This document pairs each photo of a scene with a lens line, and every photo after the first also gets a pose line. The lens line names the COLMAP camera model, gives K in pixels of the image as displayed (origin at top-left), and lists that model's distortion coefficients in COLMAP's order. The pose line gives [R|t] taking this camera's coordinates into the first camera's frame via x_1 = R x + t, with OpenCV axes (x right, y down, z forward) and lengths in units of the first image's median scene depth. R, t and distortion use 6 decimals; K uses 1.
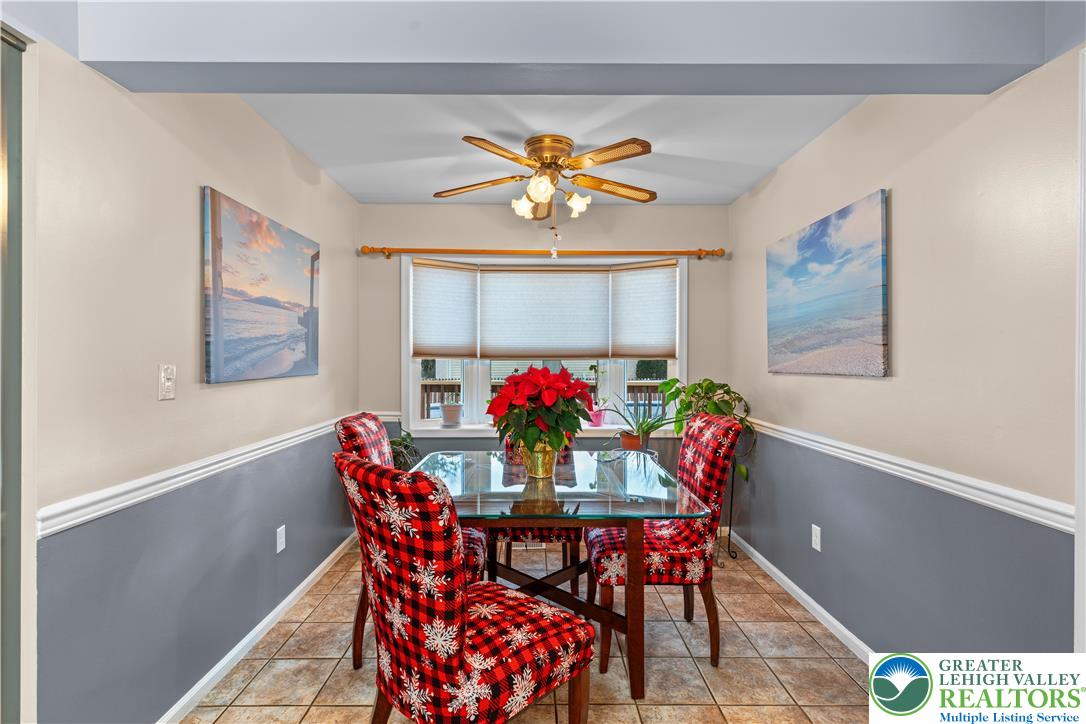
lens RADIAL K [[514.6, 0, 535.5], [0, 514.6, 360.6], [0, 0, 1]] dist [0.001865, 0.001071]
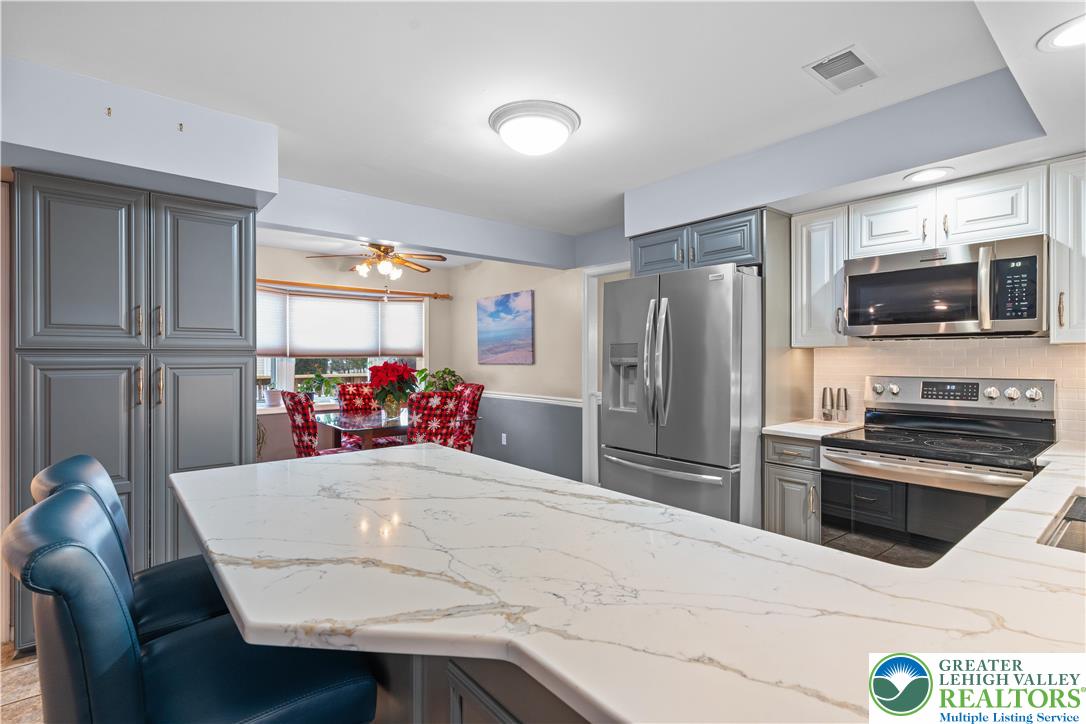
lens RADIAL K [[569.2, 0, 547.4], [0, 569.2, 360.0], [0, 0, 1]] dist [-0.001074, -0.000196]
pose [[0.763063, -0.007621, 0.646279, -0.874140], [0.004434, 0.999969, 0.006557, -0.005603], [-0.646308, -0.002137, 0.763073, -0.961977]]
